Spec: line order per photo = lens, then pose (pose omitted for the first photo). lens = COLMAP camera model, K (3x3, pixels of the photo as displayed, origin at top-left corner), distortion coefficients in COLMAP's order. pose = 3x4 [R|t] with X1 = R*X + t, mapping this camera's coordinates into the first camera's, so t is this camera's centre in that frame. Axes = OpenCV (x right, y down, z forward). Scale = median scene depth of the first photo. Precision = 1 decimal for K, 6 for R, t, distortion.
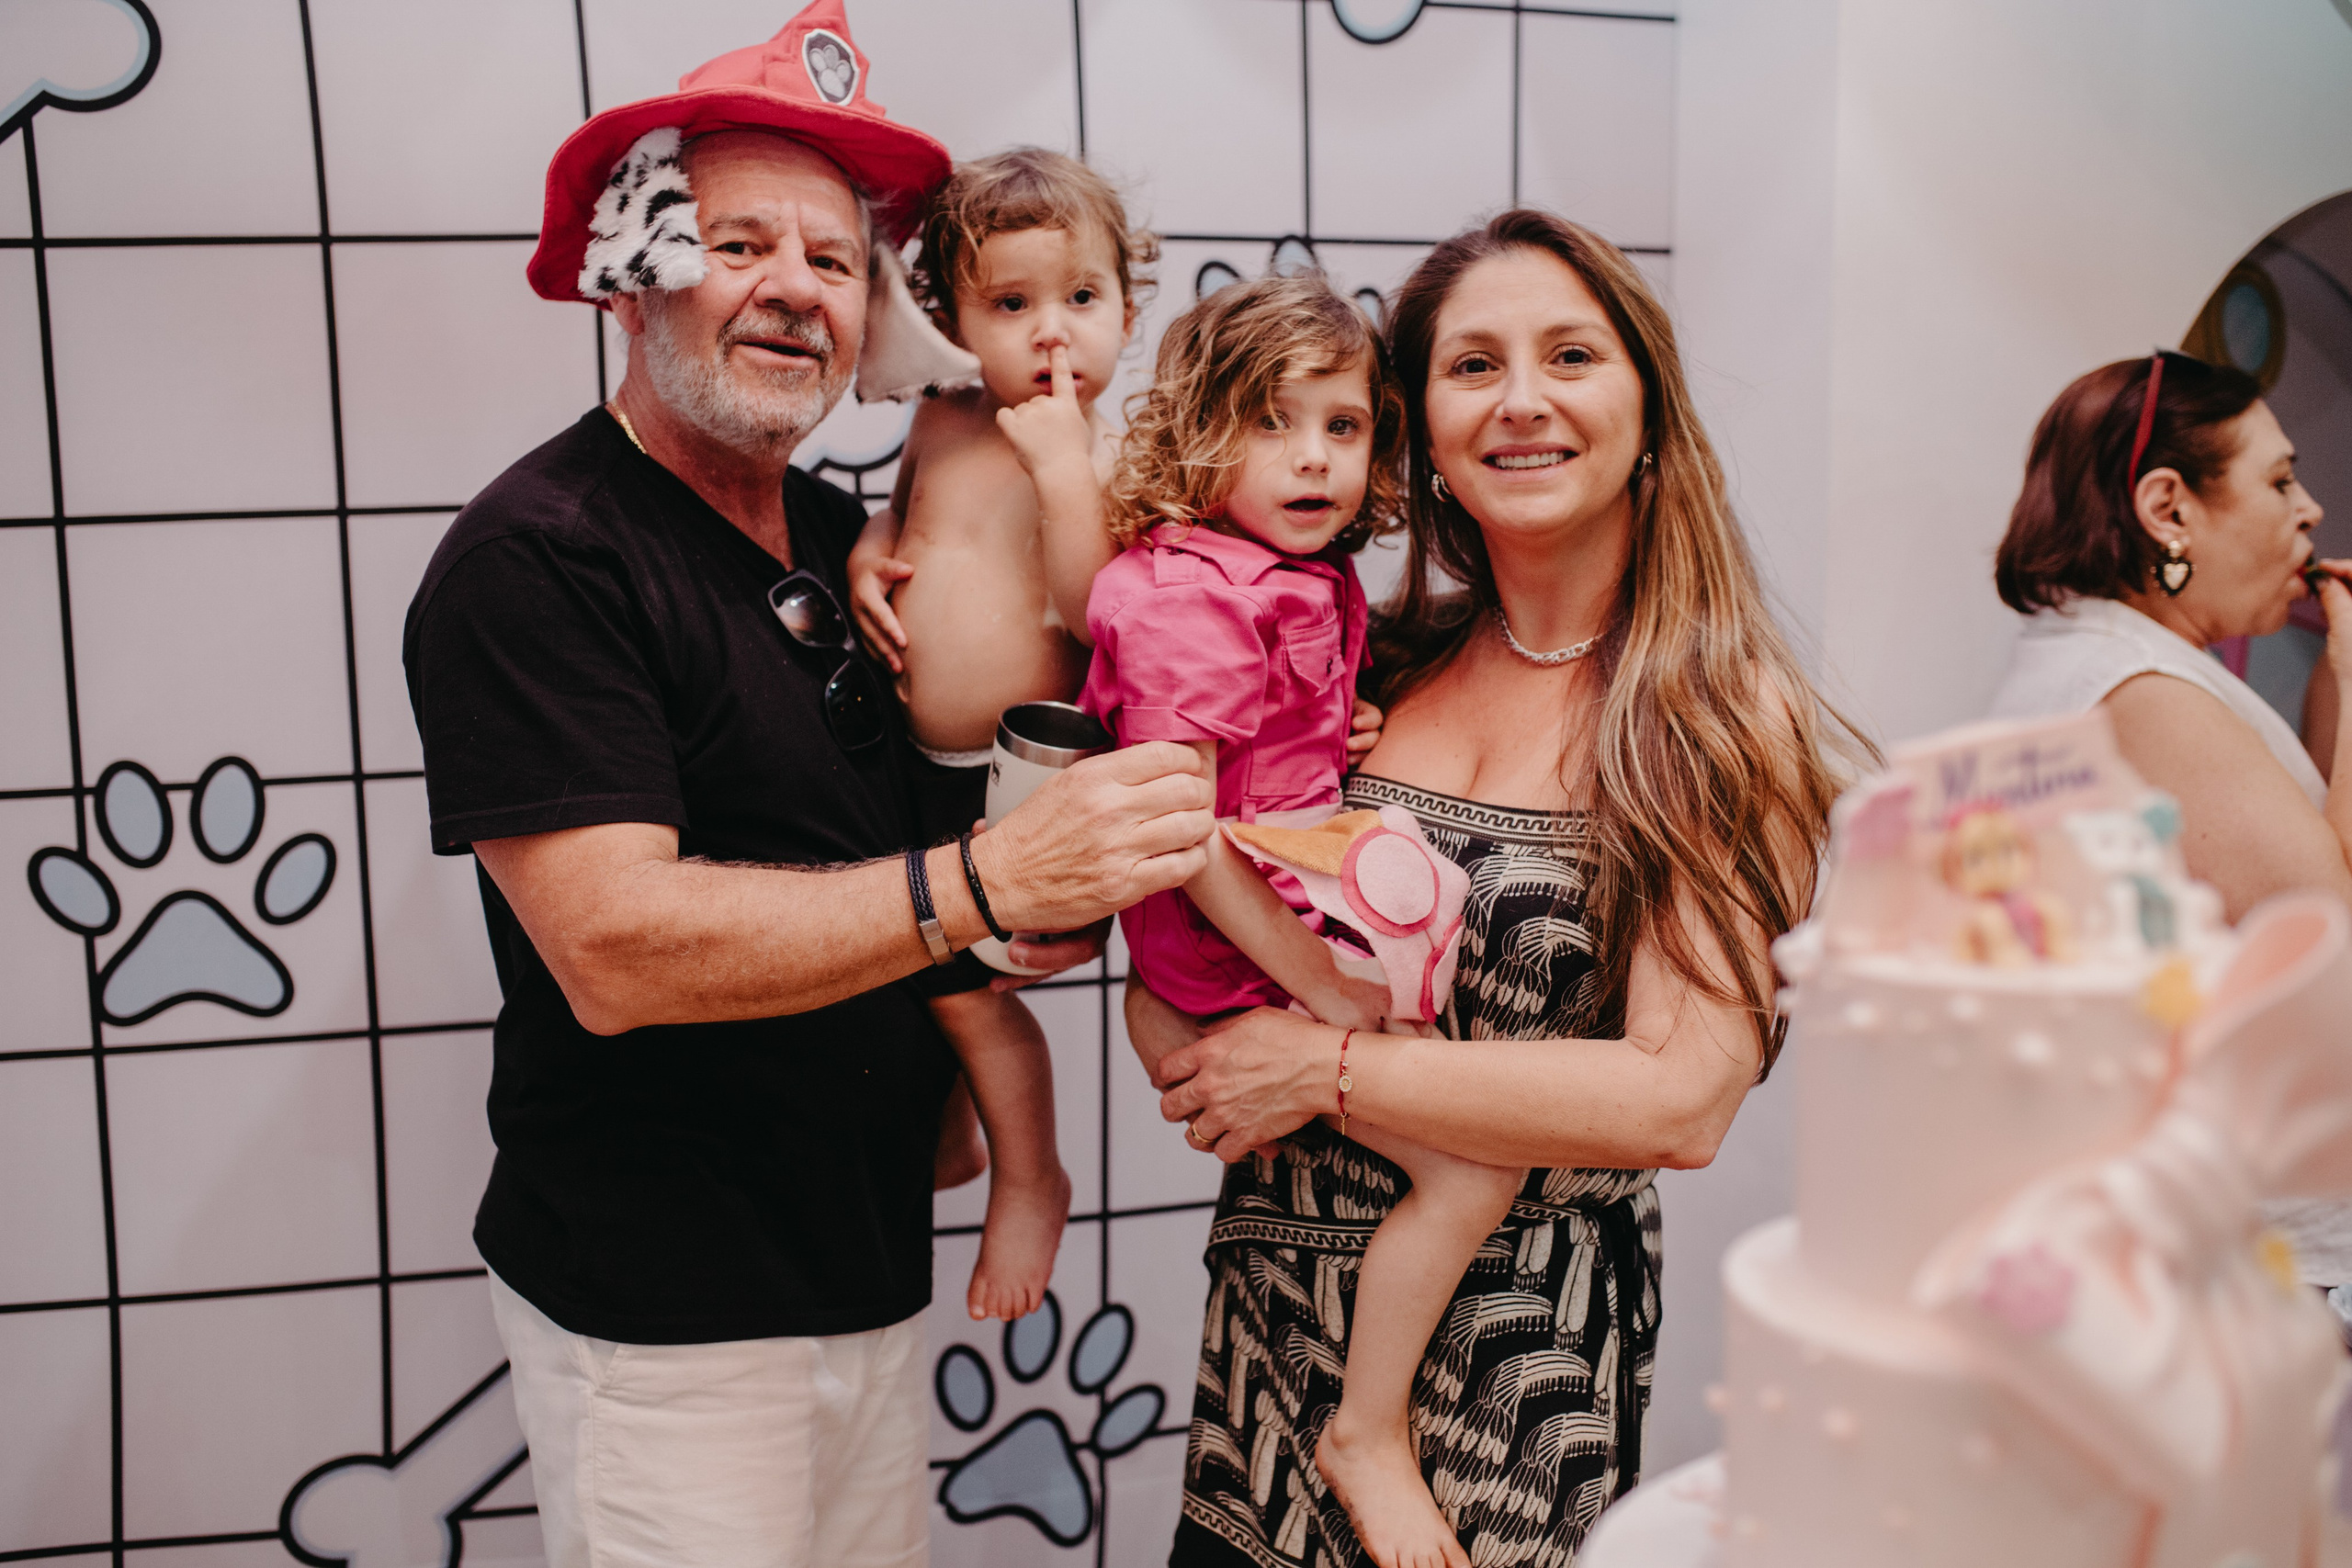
lens RADIAL K [[2277.6, 0, 1176.0], [0, 2277.6, 784.0], [0, 0, 1]] dist [-0.063593, 0.108384]
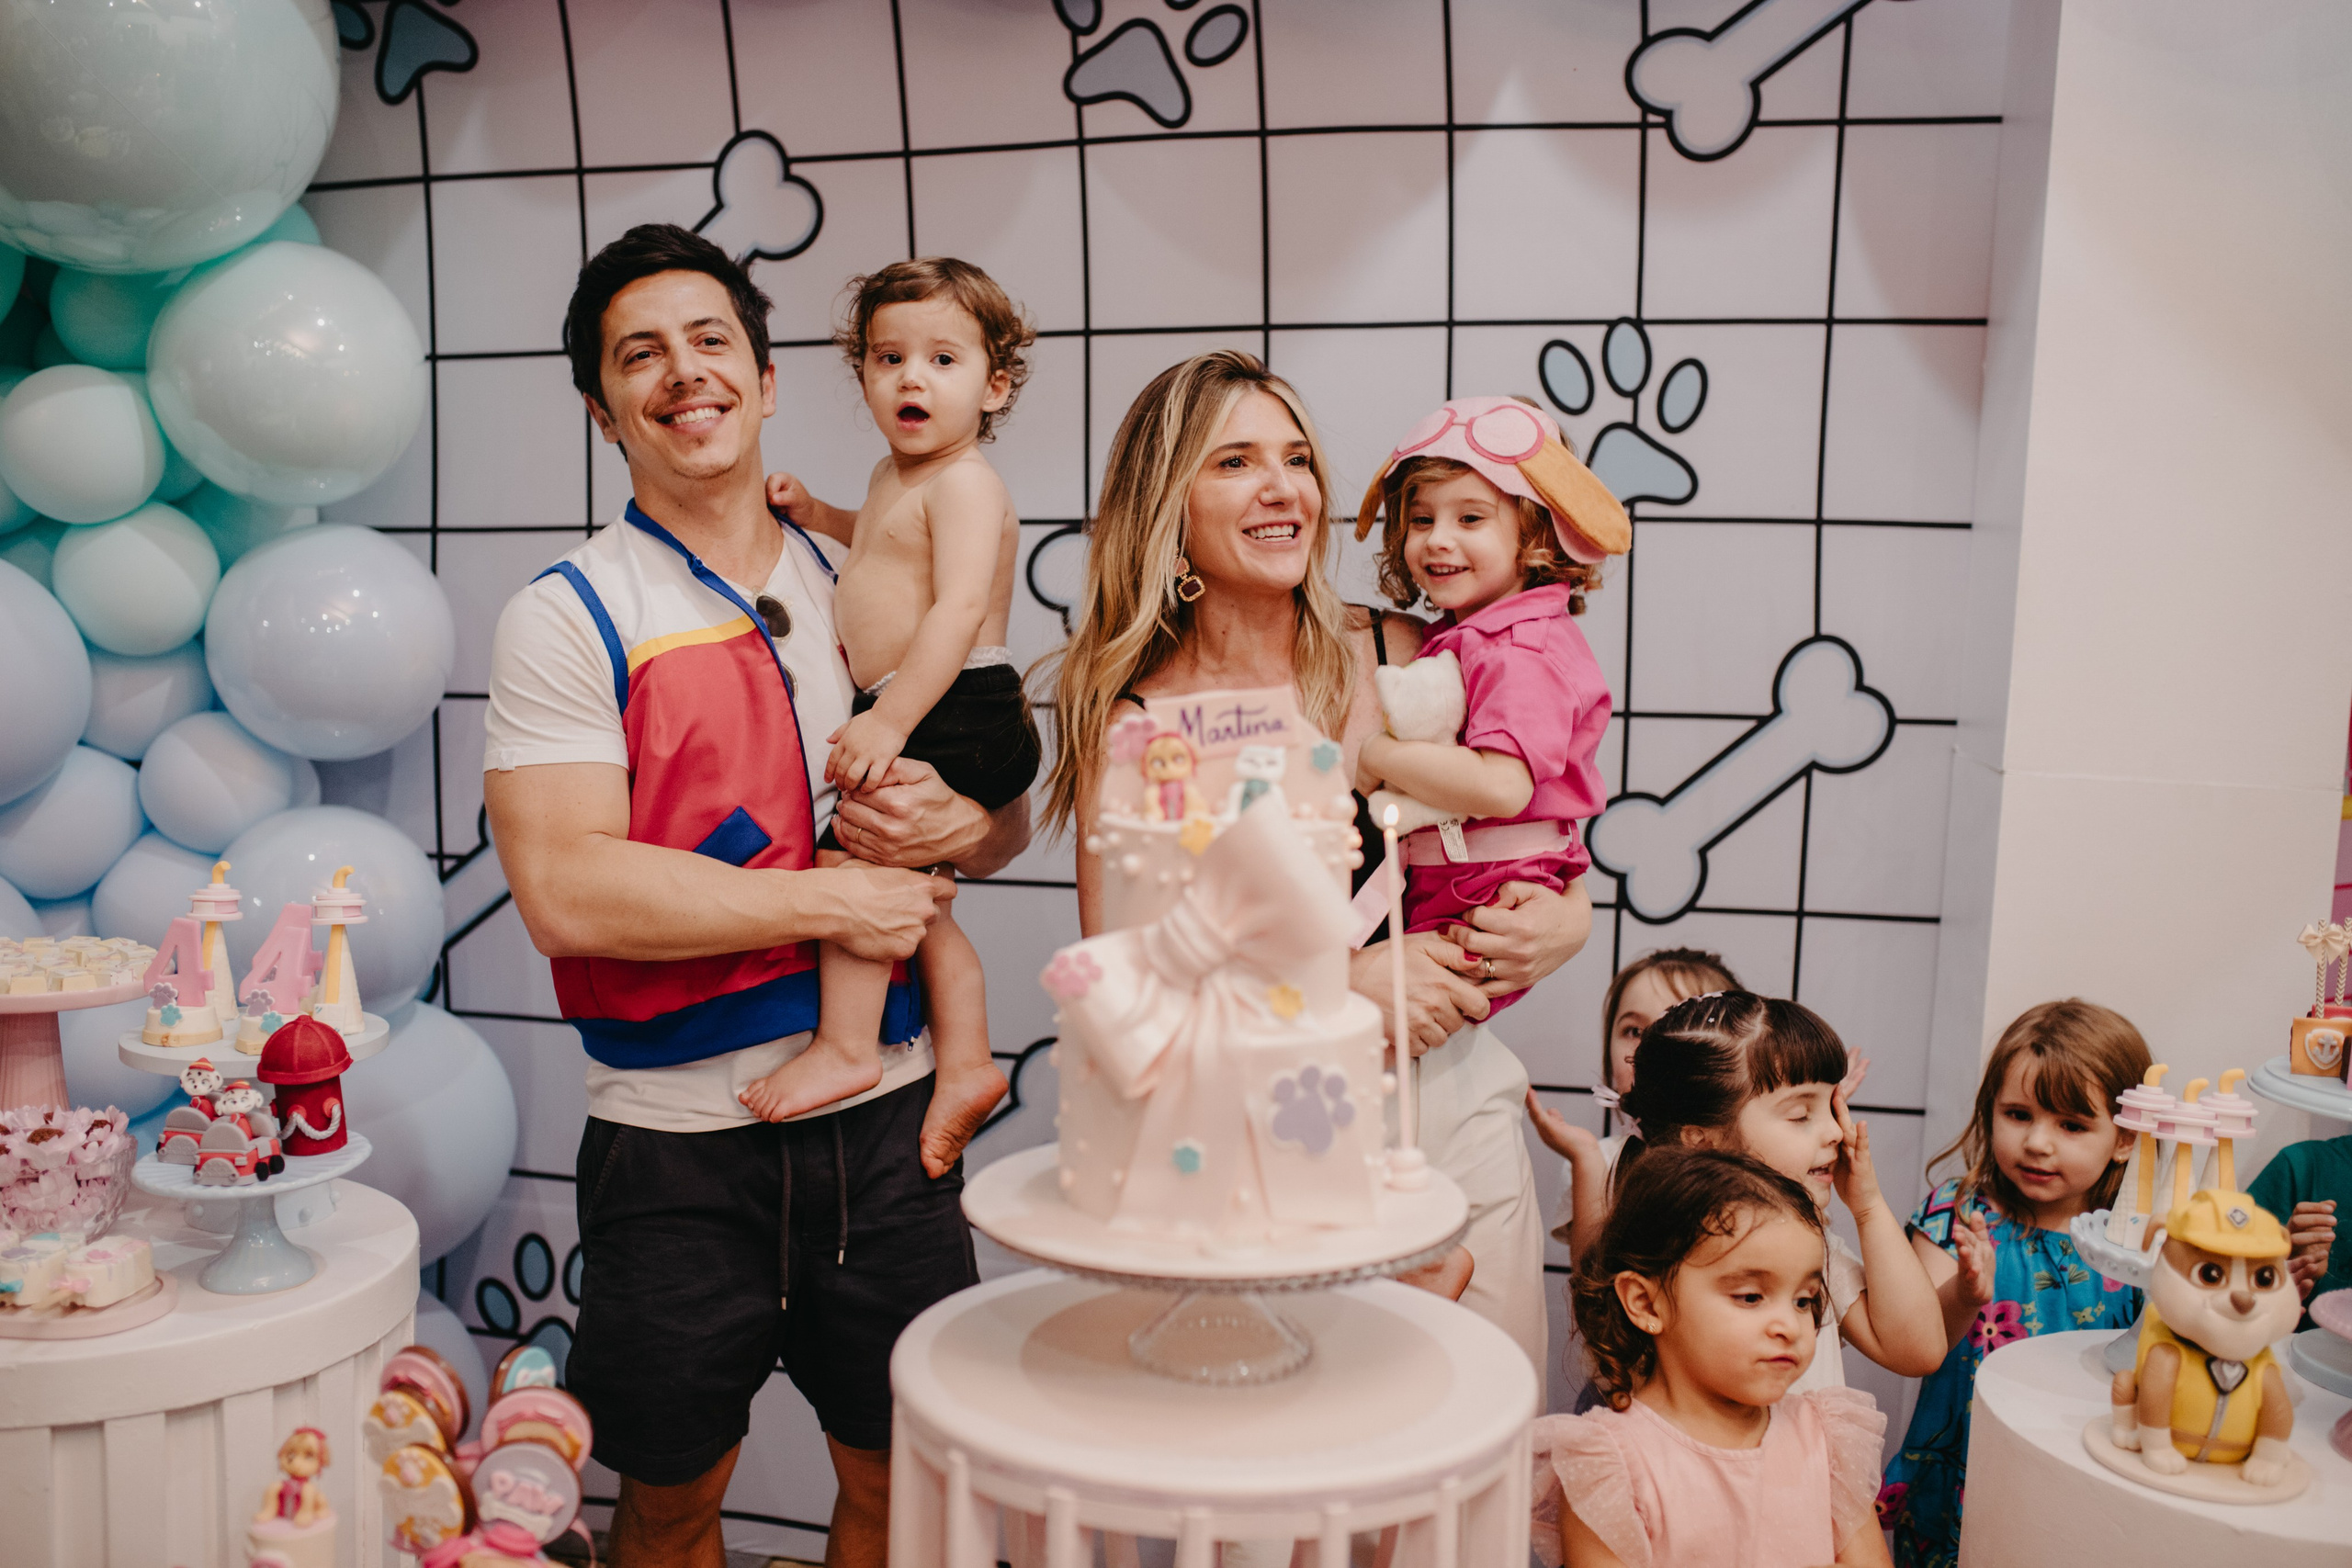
lens RADIAL K [[2277.6, 0, 1176.0], [0, 2277.6, 784.0], [0, 0, 1]] dist [-0.063593, 0.108384]
pose [[0.890080, 0.076195, -0.449390, 0.461775], [-0.073906, 0.997008, 0.022664, 0.003226], [0.449772, 0.013040, 0.893048, -0.245083]]
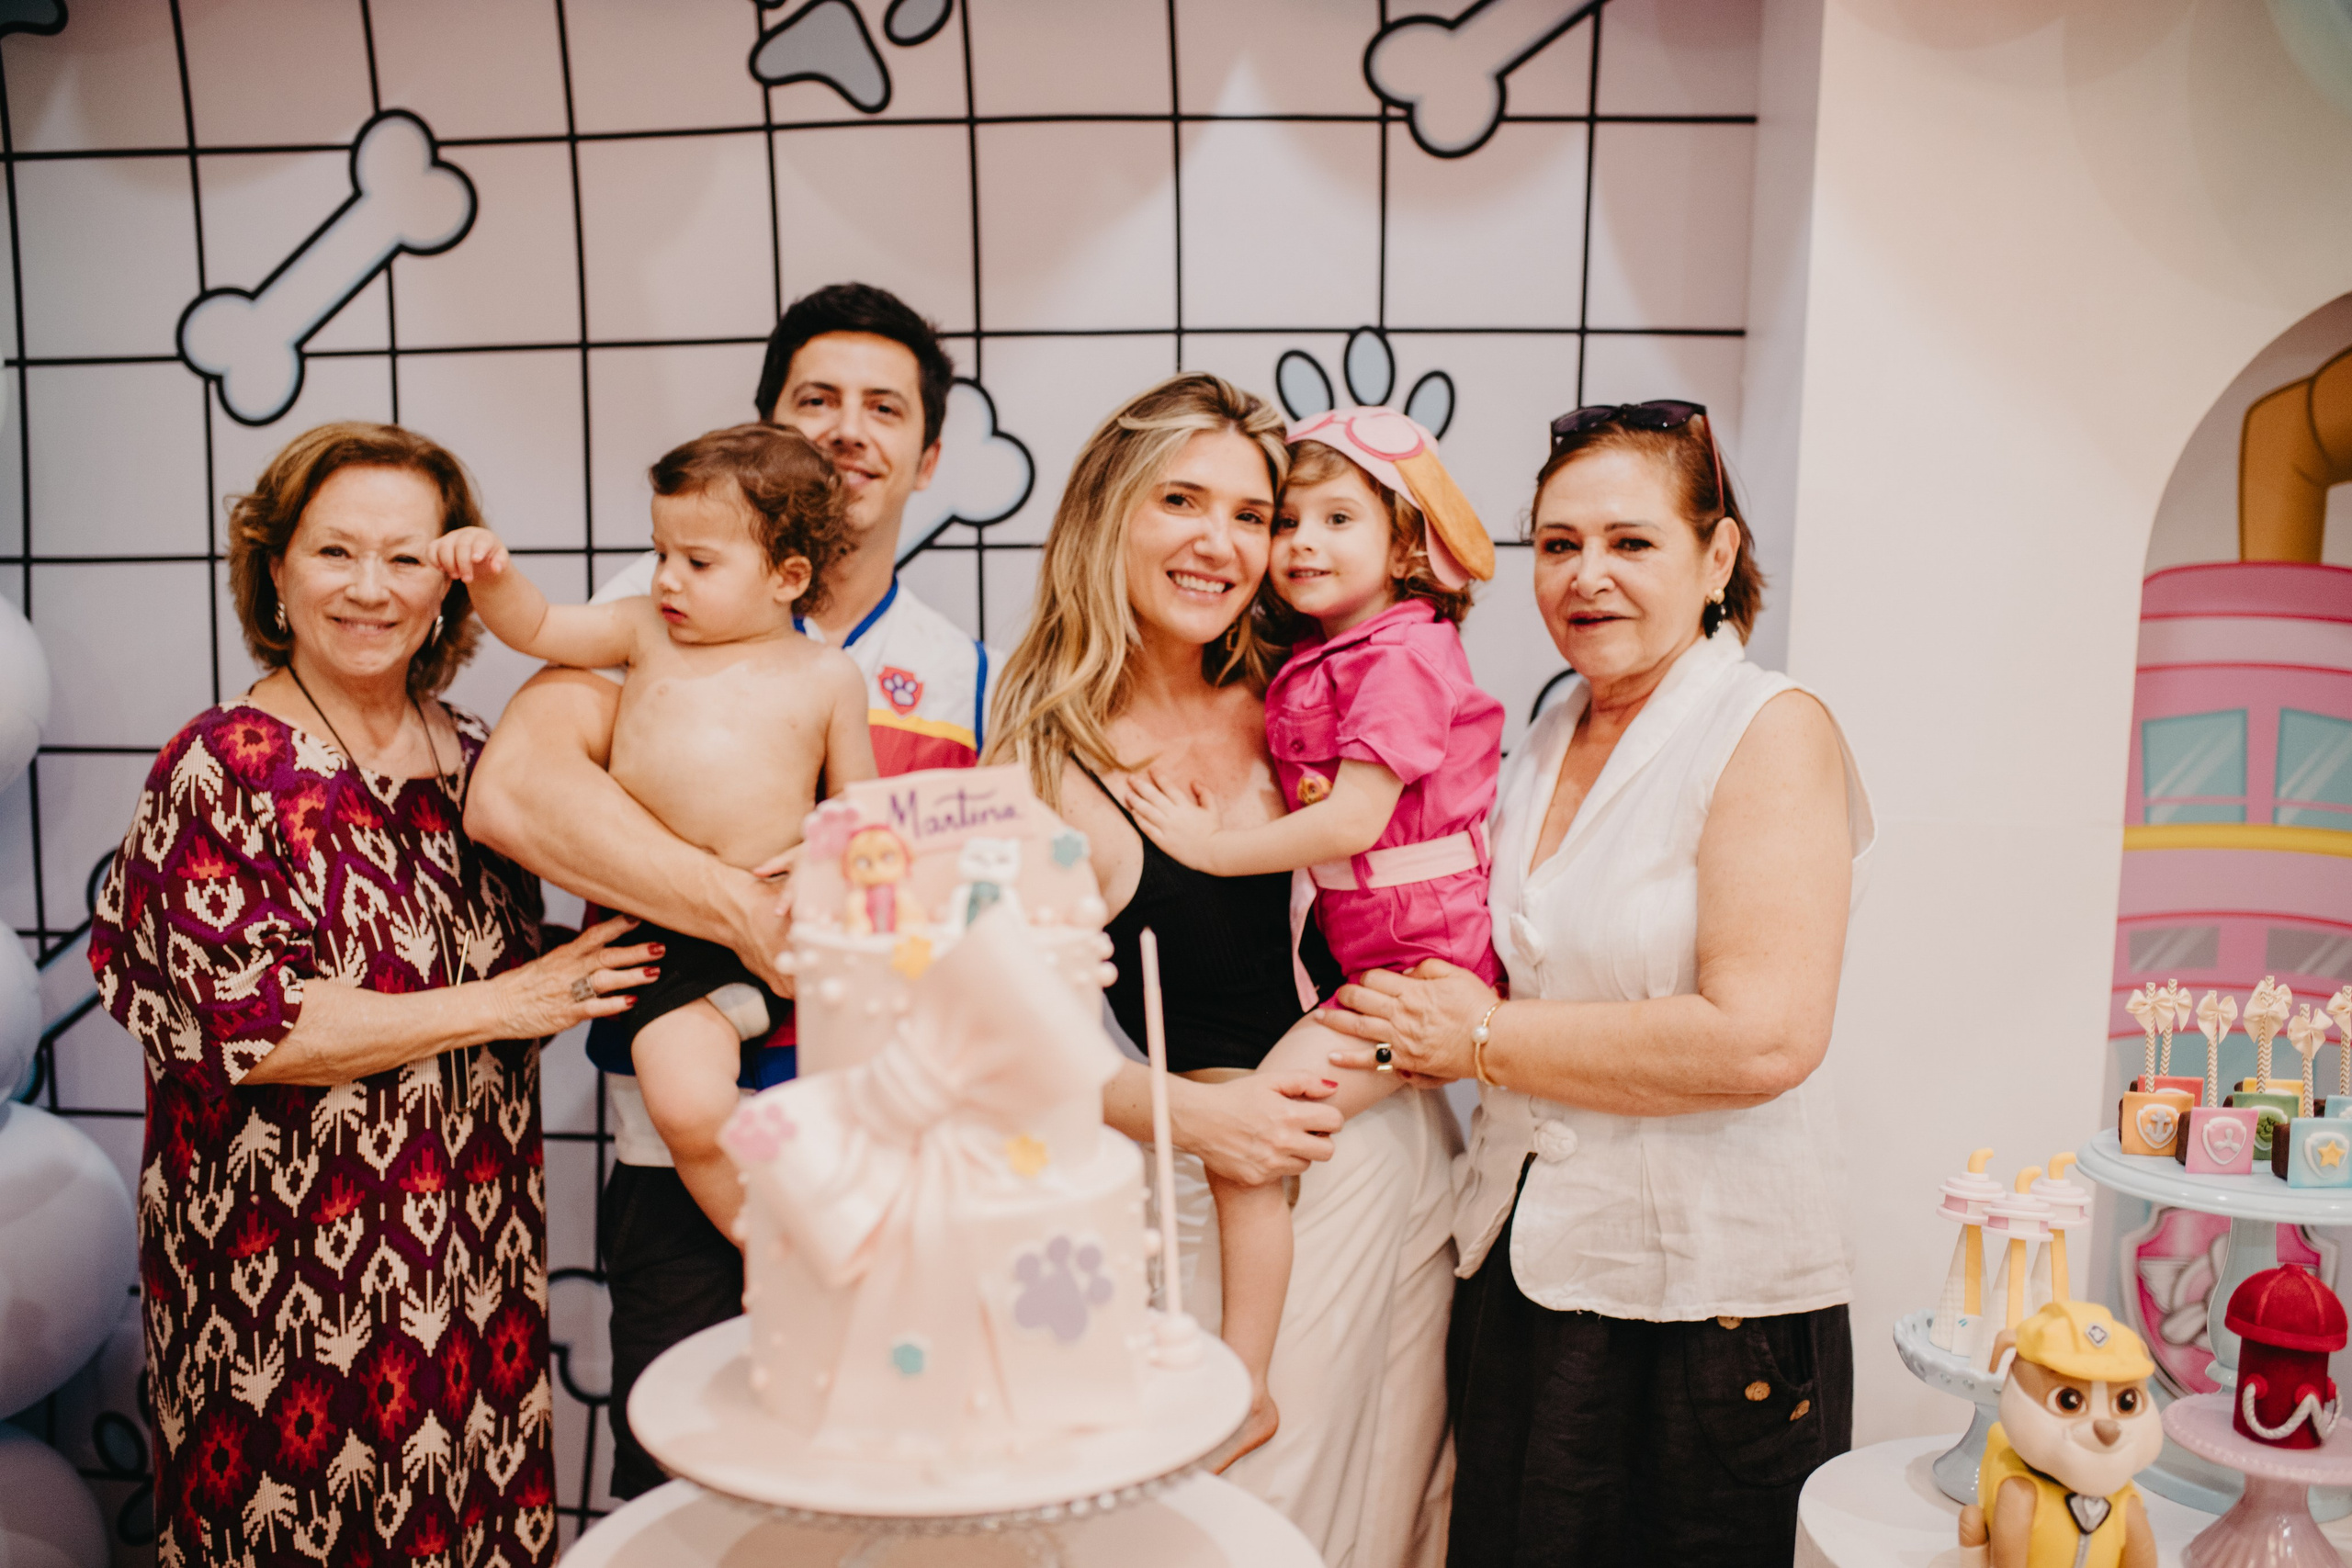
lens RADIAL K [[2277.6, 0, 1176.0], [0, 2277.6, 784.0], [0, 0, 1]] dist [-0.063593, 0.108384]
pose [[0.940881, 0.058033, -0.333729, 0.403321], [-0.058361, 0.998255, 0.009051, -0.016588], [0.333672, 0.010961, 0.942626, -0.131375]]
